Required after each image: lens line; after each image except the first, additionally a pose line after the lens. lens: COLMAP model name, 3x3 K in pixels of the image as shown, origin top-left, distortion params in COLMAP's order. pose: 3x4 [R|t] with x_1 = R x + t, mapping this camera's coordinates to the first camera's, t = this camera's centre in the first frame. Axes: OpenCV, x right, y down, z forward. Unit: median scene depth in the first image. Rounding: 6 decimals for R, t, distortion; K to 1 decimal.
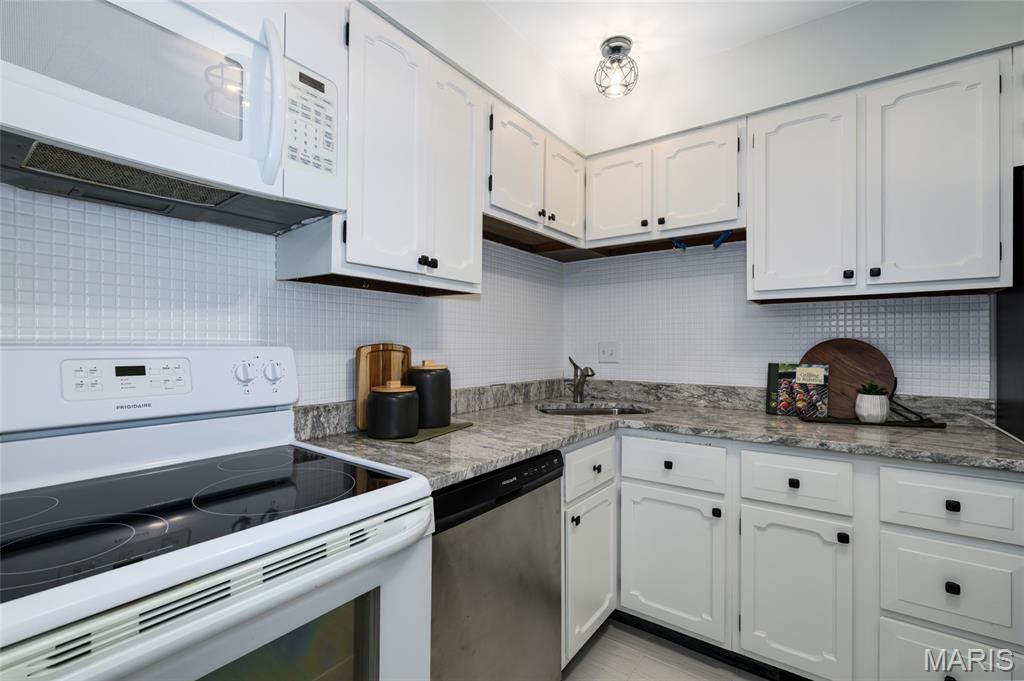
lens RADIAL K [[465.1, 0, 515.8], [0, 465.1, 344.9], [0, 0, 1]] dist [0.004717, 0.000982]
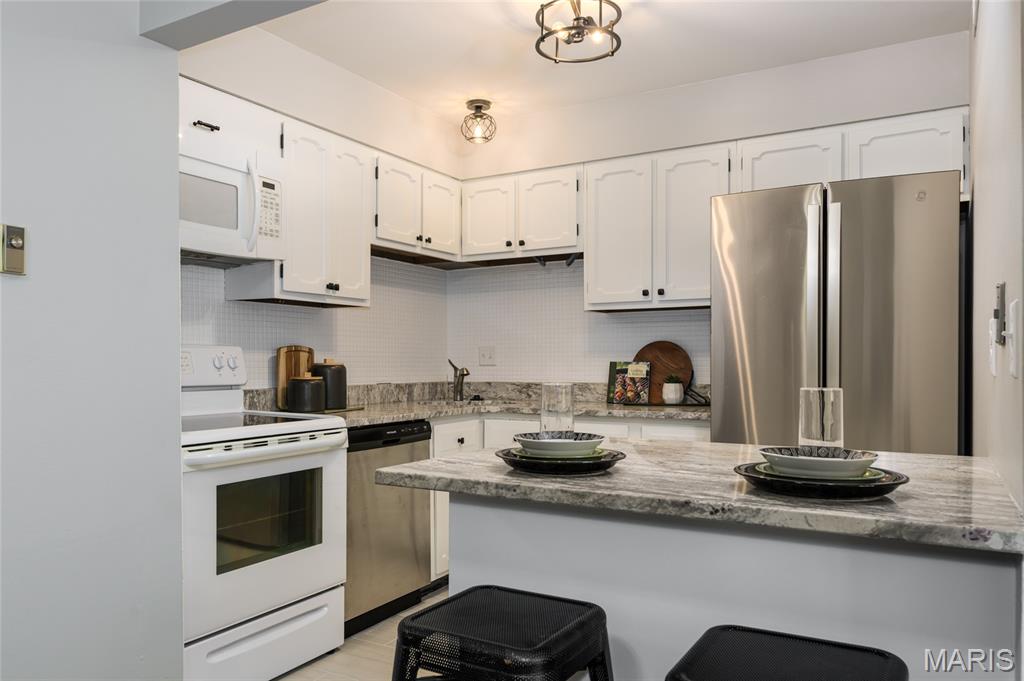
lens RADIAL K [[766.2, 0, 486.2], [0, 766.2, 363.2], [0, 0, 1]] dist [0.046163, -0.003639]
pose [[0.995662, -0.006531, 0.092818, 0.044637], [0.006216, 0.999974, 0.003687, 0.038092], [-0.092840, -0.003094, 0.995676, -1.082049]]
